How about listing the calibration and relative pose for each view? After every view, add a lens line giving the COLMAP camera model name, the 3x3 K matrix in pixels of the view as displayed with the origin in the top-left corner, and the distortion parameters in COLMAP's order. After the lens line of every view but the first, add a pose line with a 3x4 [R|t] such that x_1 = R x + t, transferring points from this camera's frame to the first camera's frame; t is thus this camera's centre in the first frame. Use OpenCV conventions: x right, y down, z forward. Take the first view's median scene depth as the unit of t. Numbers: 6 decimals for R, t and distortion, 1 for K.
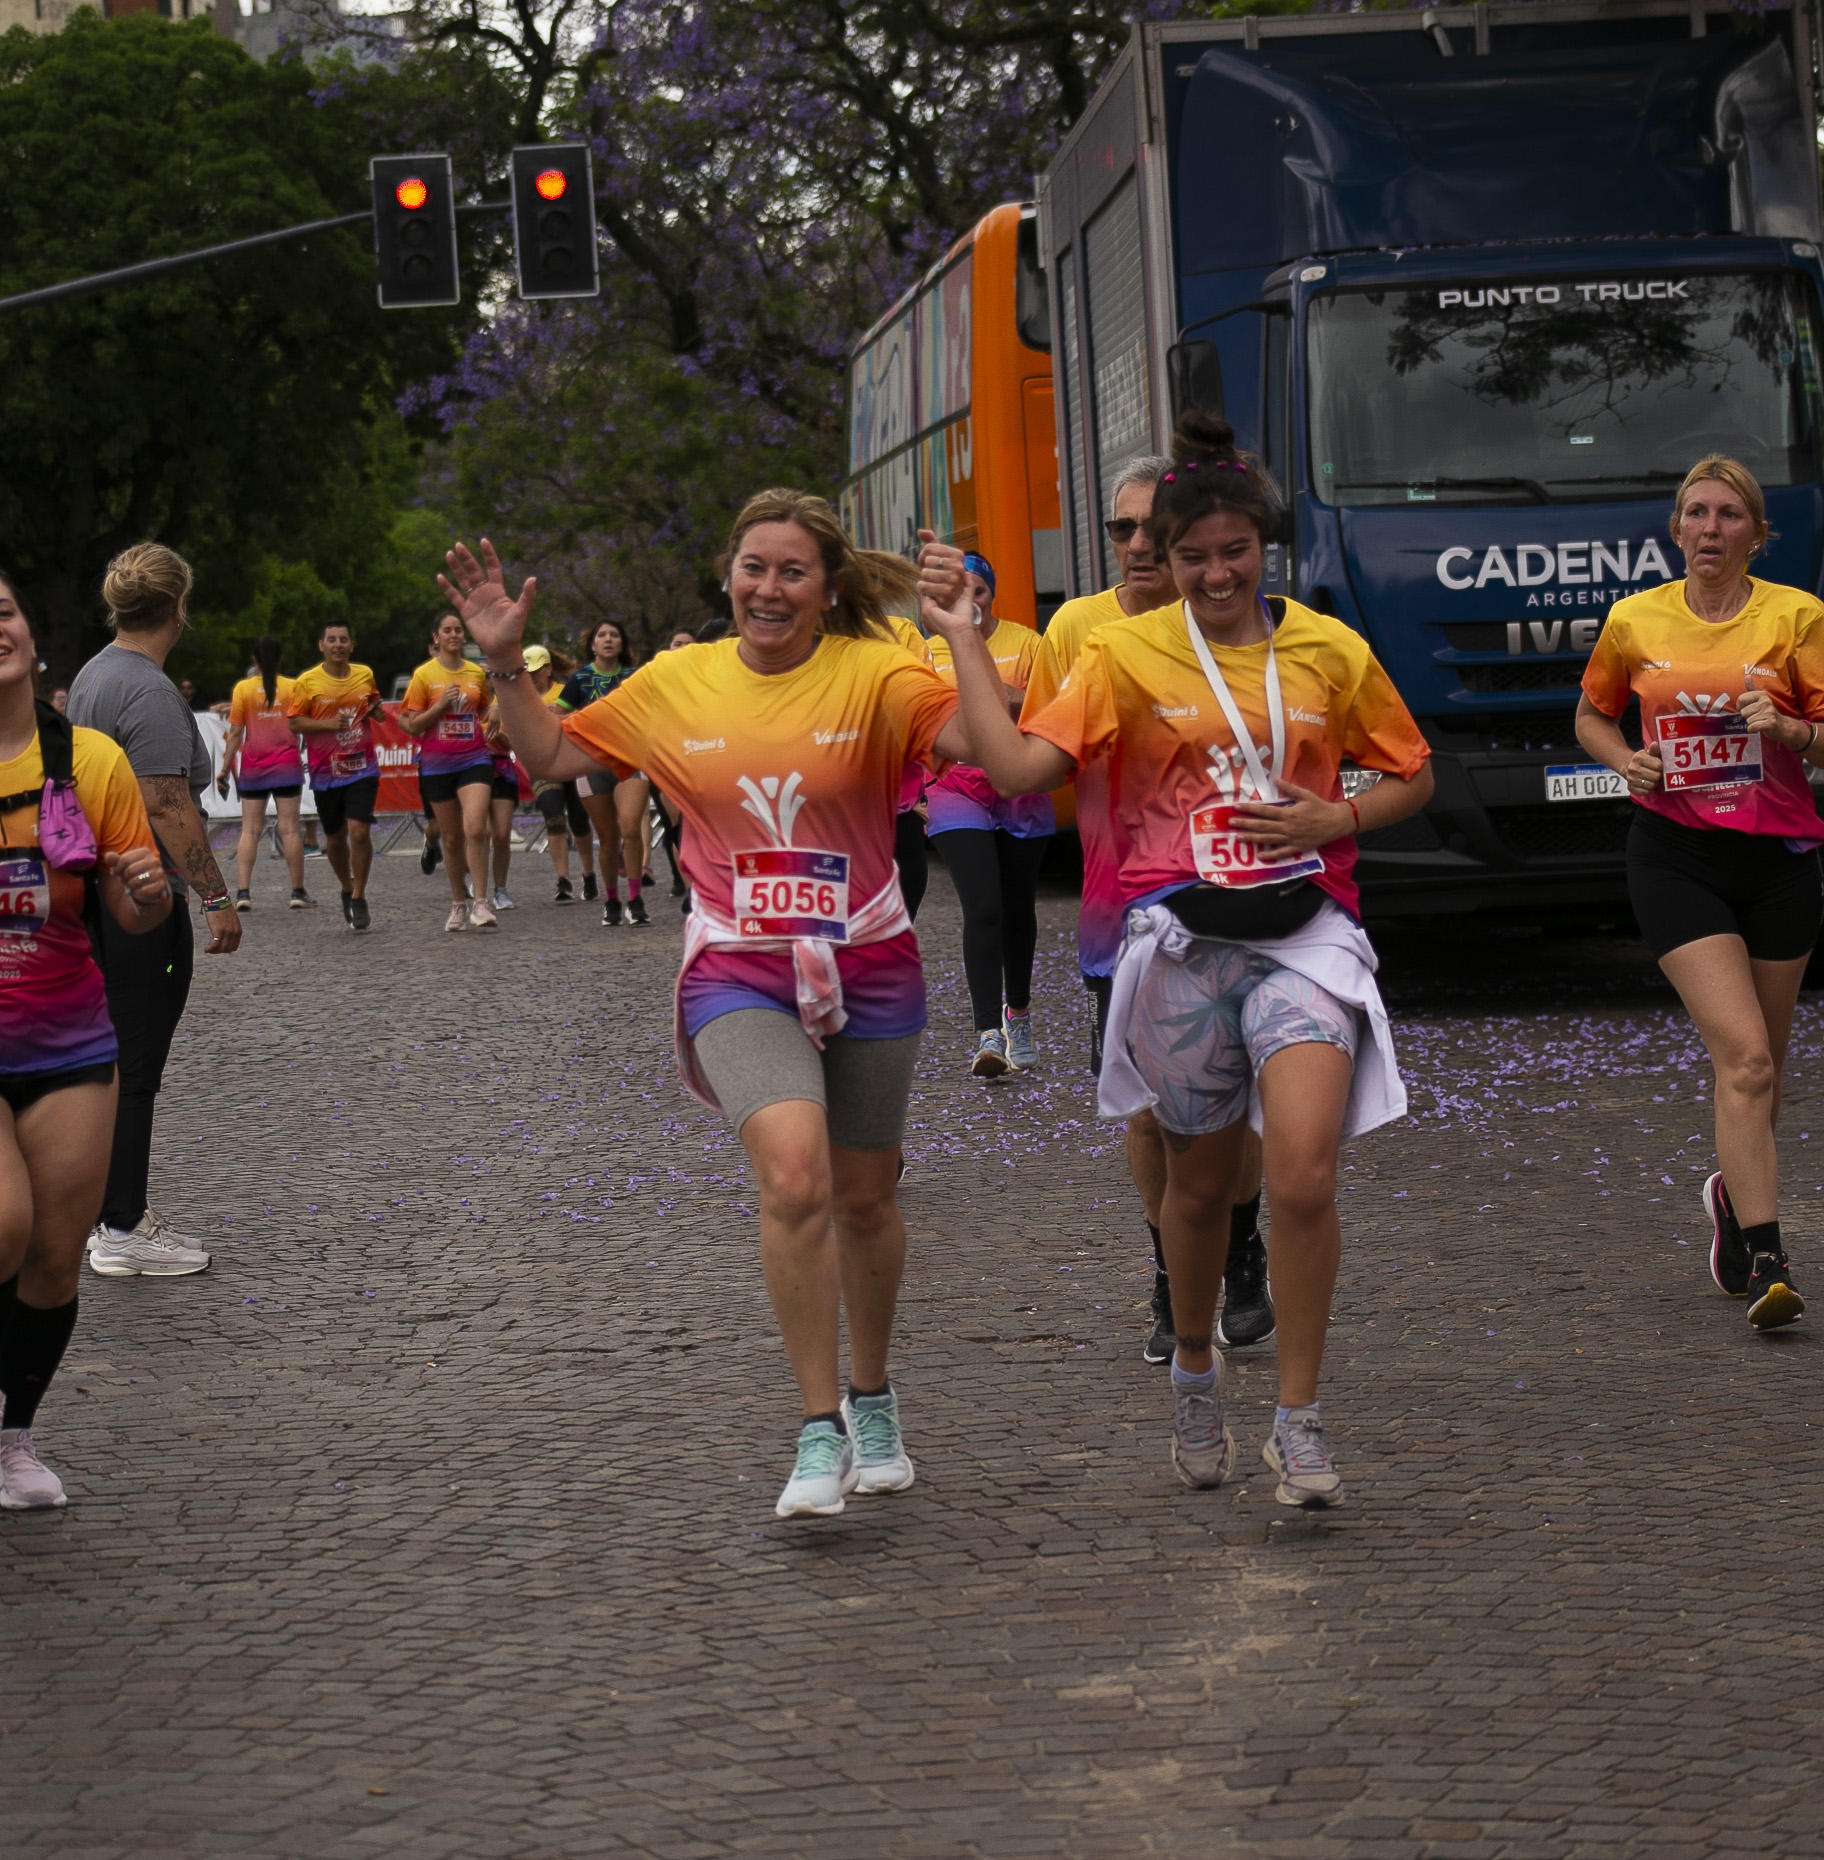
lens RADIAL K [[5722.8, 0, 986.9], [0, 5722.8, 968.6], [0, 0, 1]] dist [-0.086945, 0.000000]
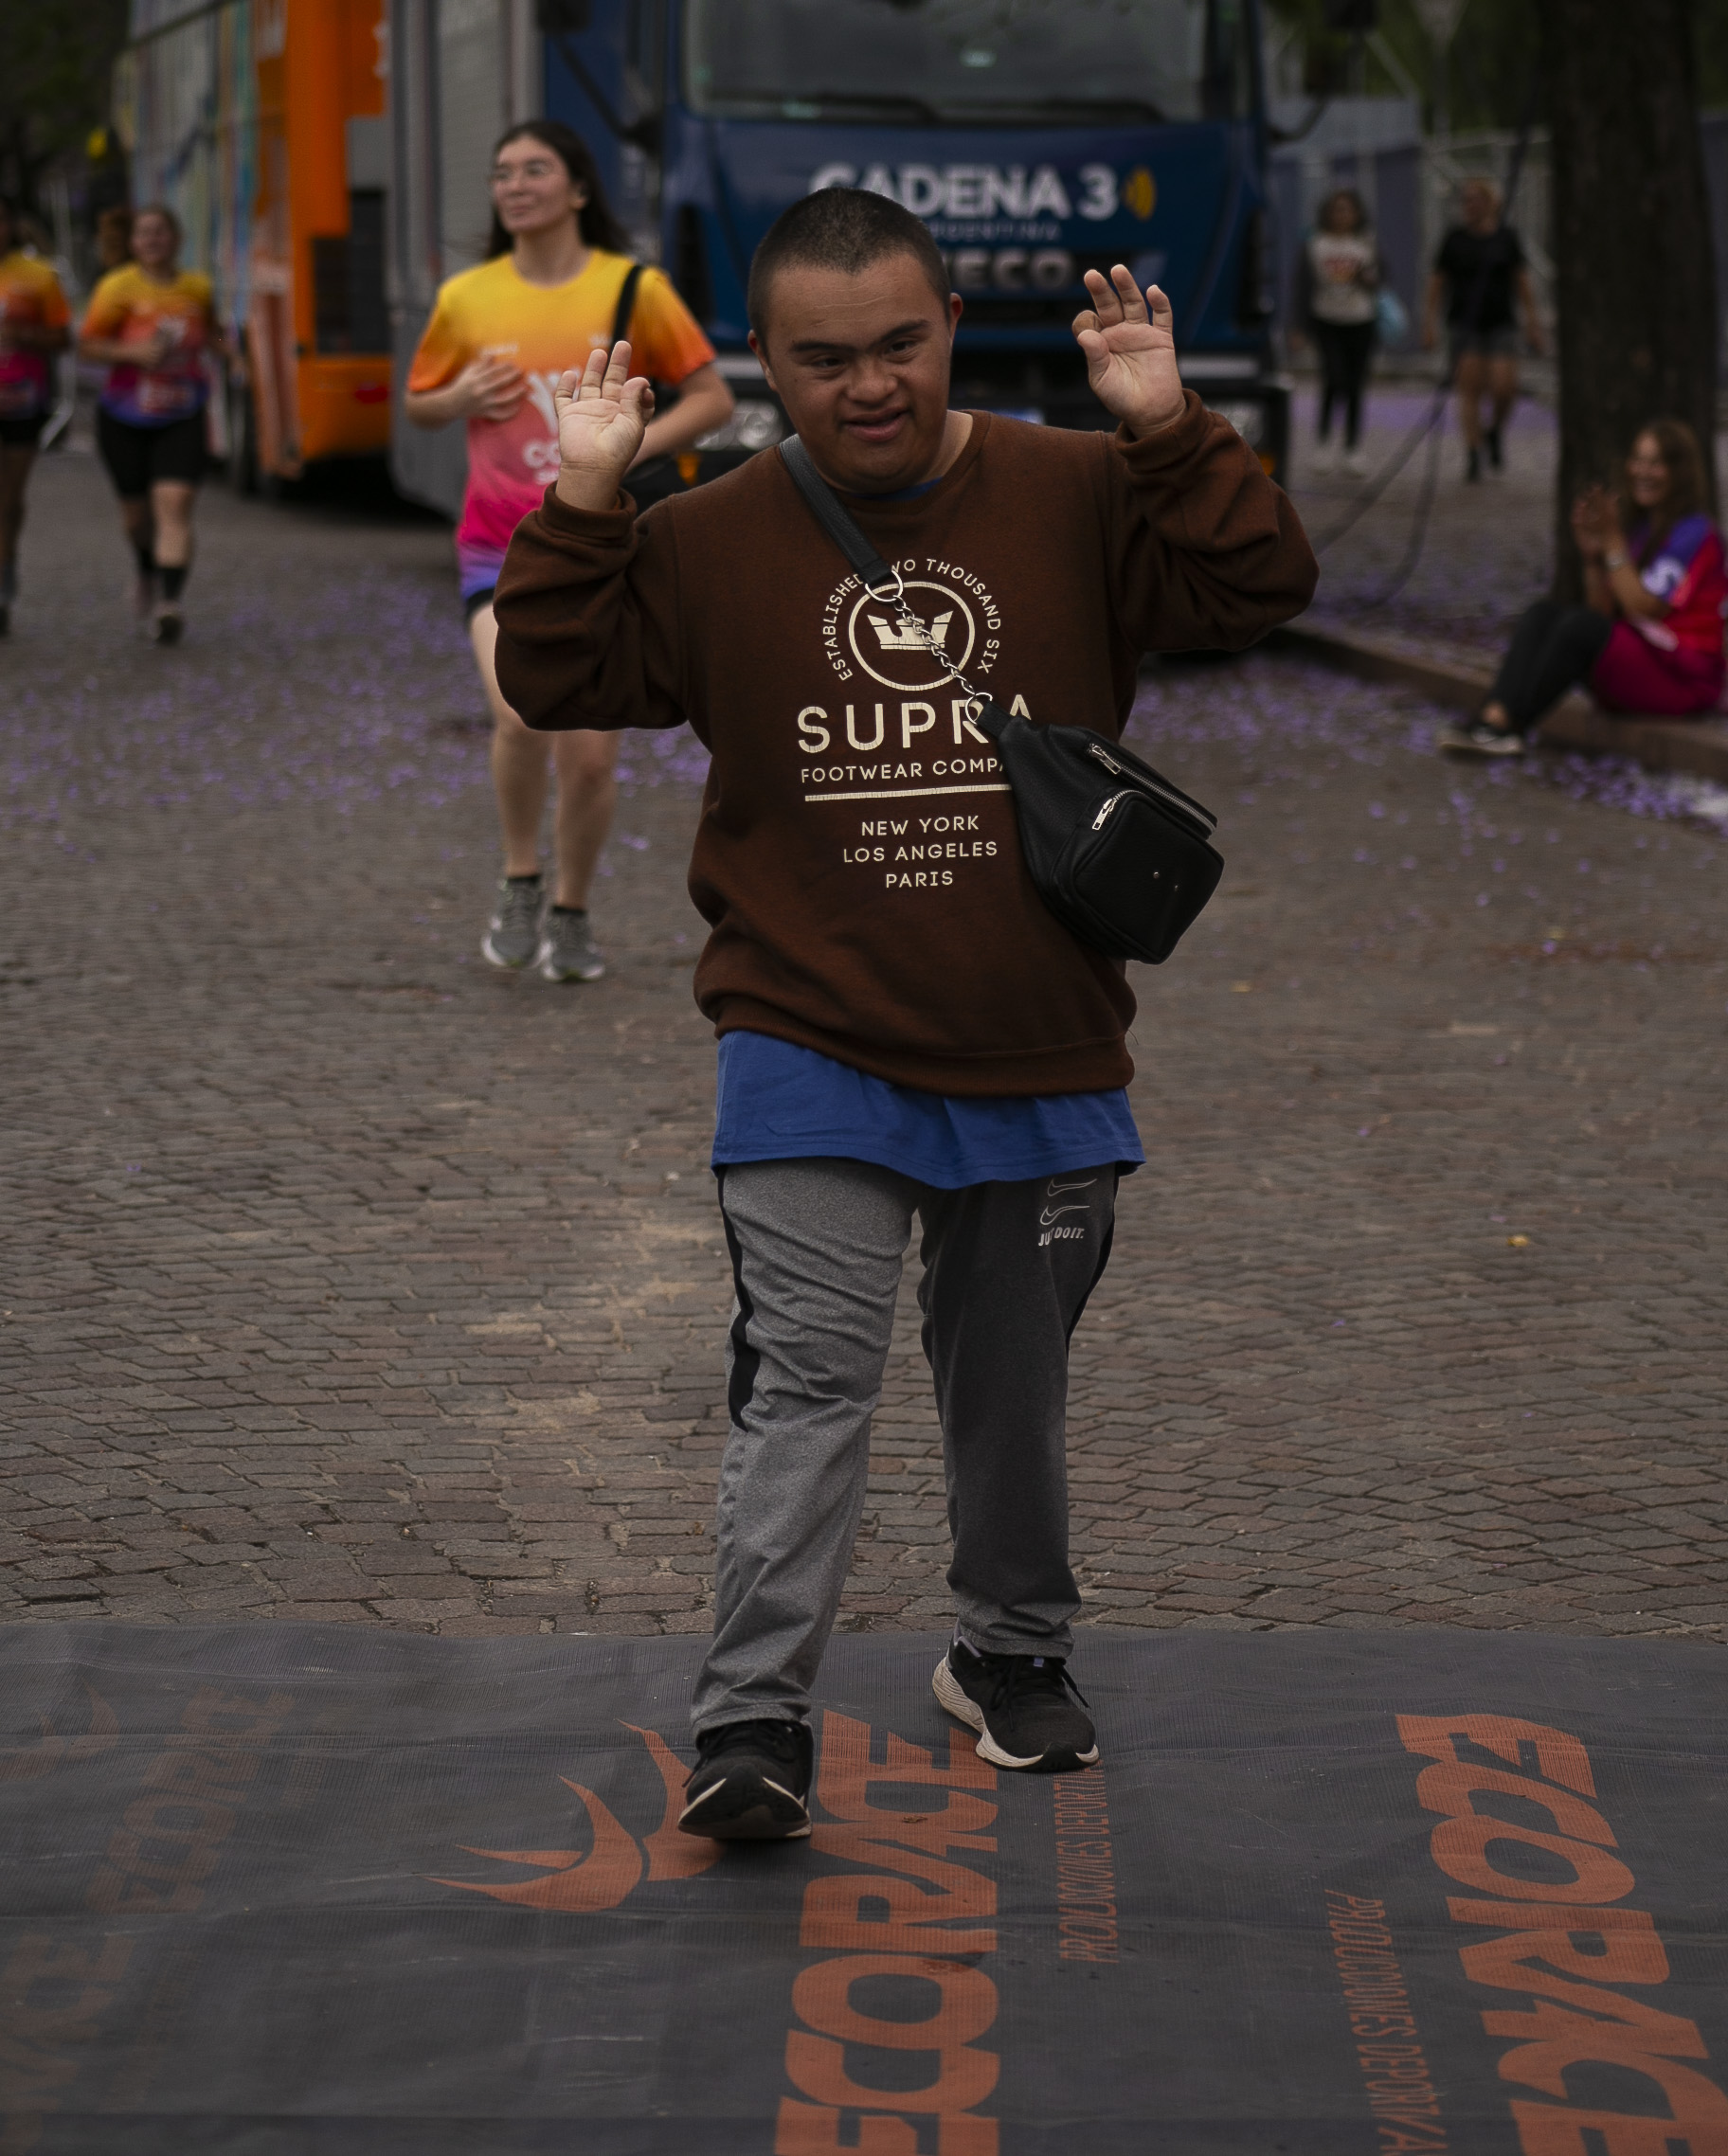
lens RADIAL K [[6386.2, 0, 871.0], [0, 6386.2, 851.1], [0, 0, 1]] dist [0.152366, 0.000000]
pose [[0.994016, 0.046629, 0.098786, -0.029955], [-0.050180, 0.998169, 0.033775, 0.003261], [-0.097030, -0.038530, 0.994535, -0.101694]]
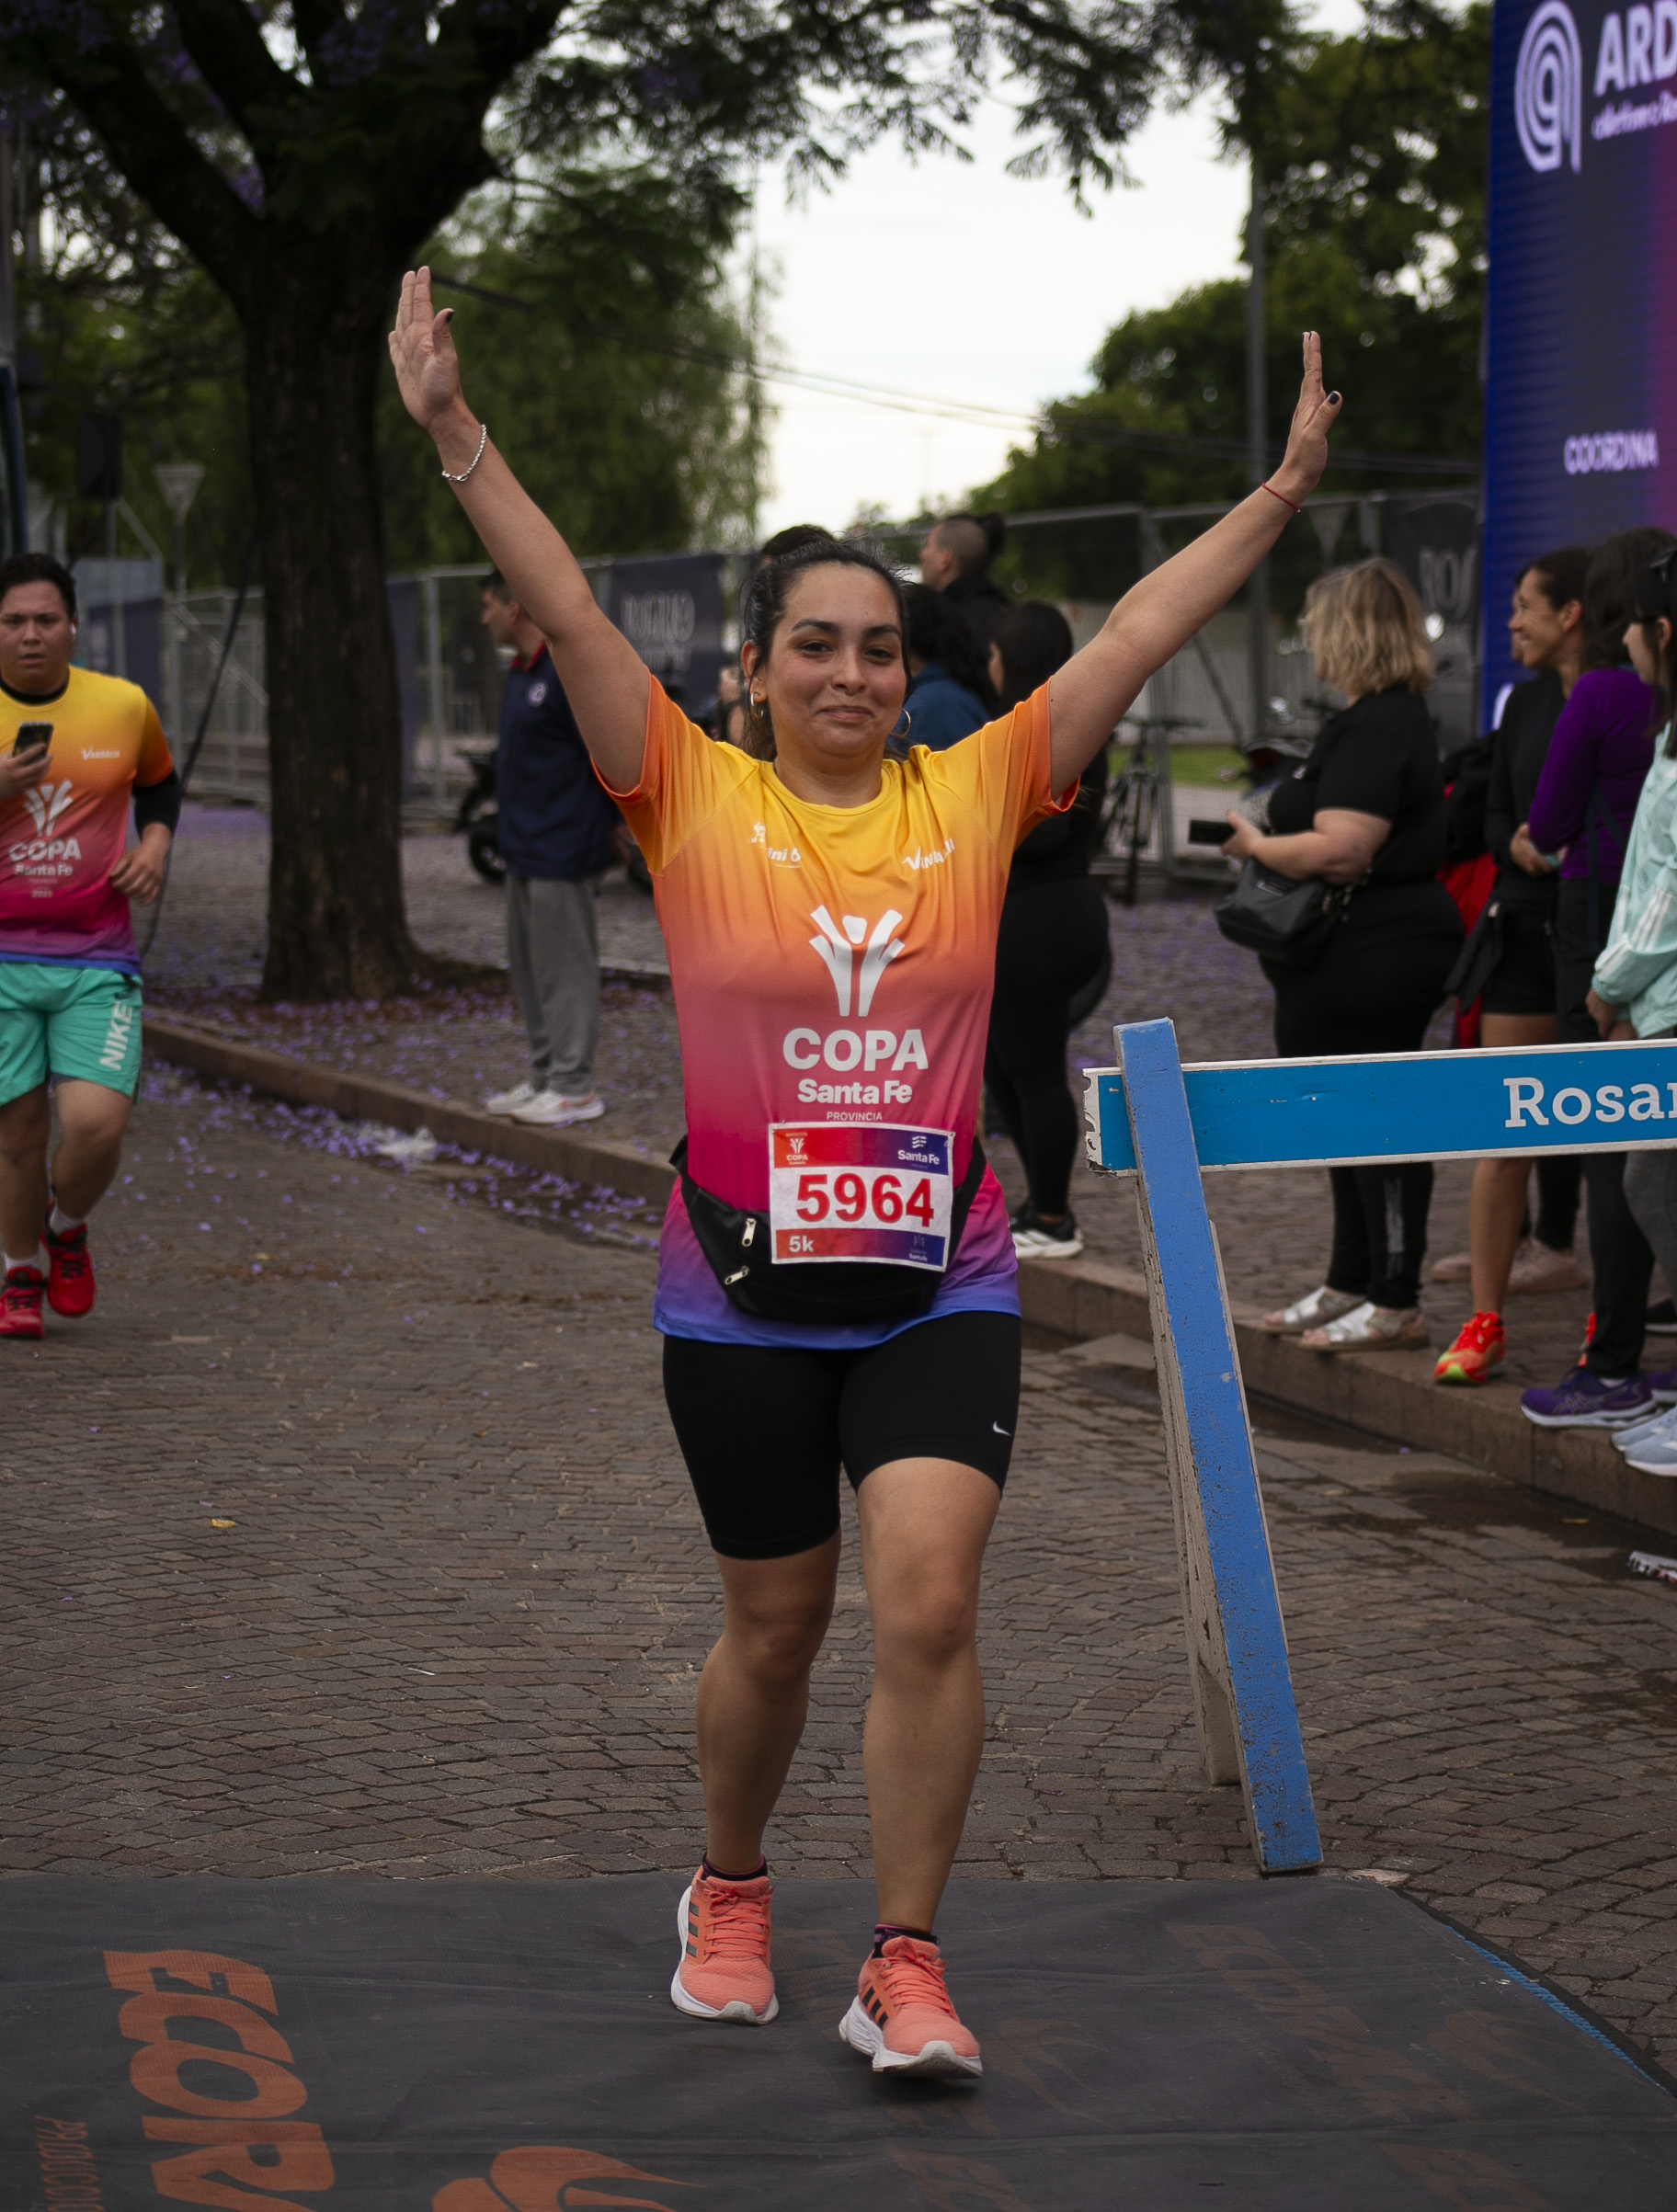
lens RADIAL K [[5293.9, 0, 743.9], [0, 5293.9, 1010.2], [0, 0, 1]] dist [-0.061552, 0.000000]
pose [[0.955975, 0.056045, 0.288045, -0.018614], [-0.055815, 0.998400, -0.009017, 0.002506], [-0.288090, -0.007457, 0.957574, -0.065106]]
